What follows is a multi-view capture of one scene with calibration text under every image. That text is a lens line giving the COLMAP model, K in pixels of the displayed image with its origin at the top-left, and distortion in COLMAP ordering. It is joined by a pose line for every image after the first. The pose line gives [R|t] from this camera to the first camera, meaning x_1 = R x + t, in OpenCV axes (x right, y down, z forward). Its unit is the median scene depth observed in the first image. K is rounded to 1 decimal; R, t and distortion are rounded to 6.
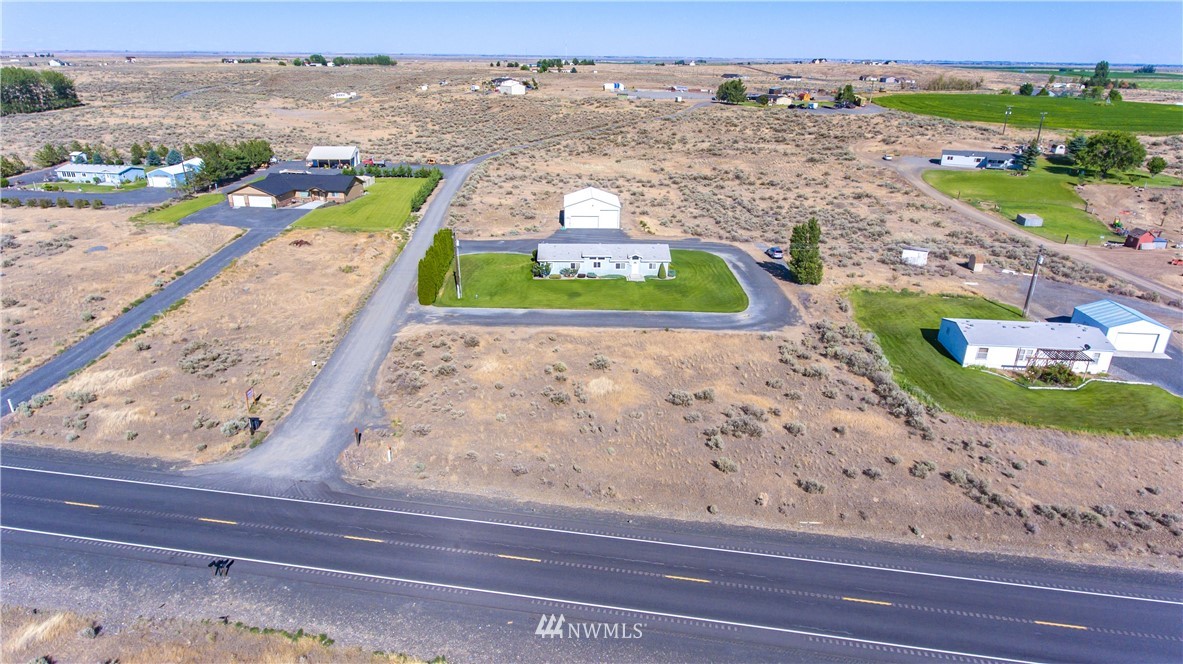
lens RADIAL K [[698.7, 0, 588.8], [0, 698.7, 334.6], [0, 0, 1]] dist [-0.000343, -0.000204]
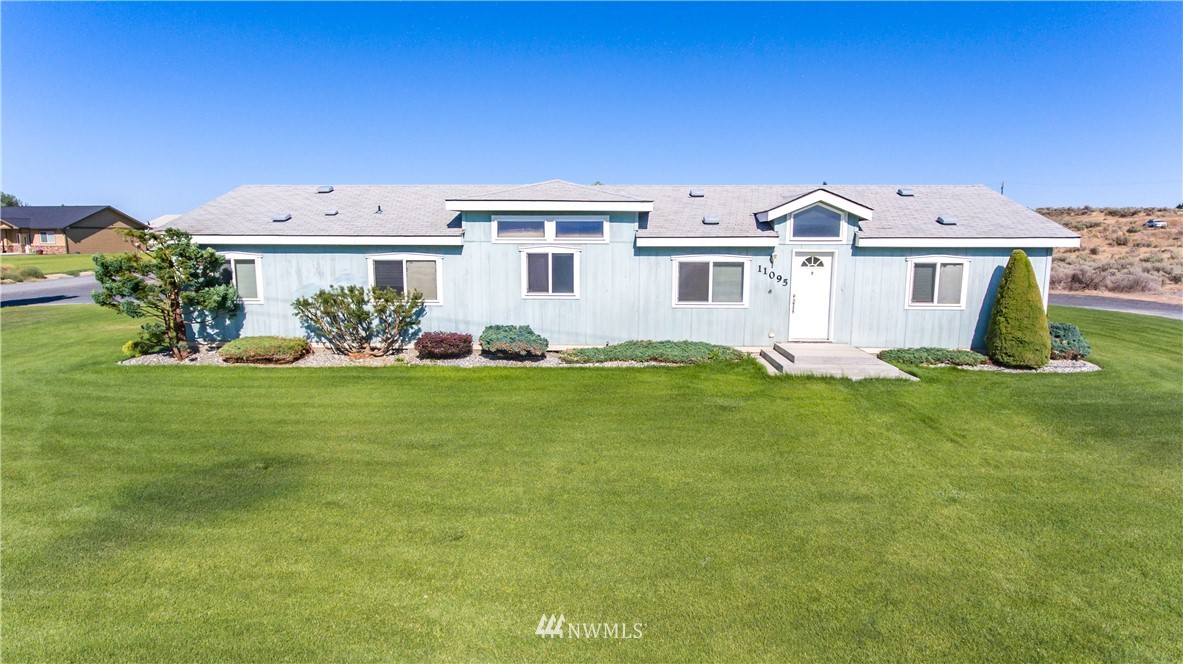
lens RADIAL K [[698.7, 0, 588.8], [0, 698.7, 334.6], [0, 0, 1]] dist [-0.000343, -0.000204]
pose [[0.997730, 0.001763, -0.067311, 0.029618], [-0.017864, 0.970764, -0.239368, -0.052070], [0.064921, 0.240028, 0.968593, 0.858198]]
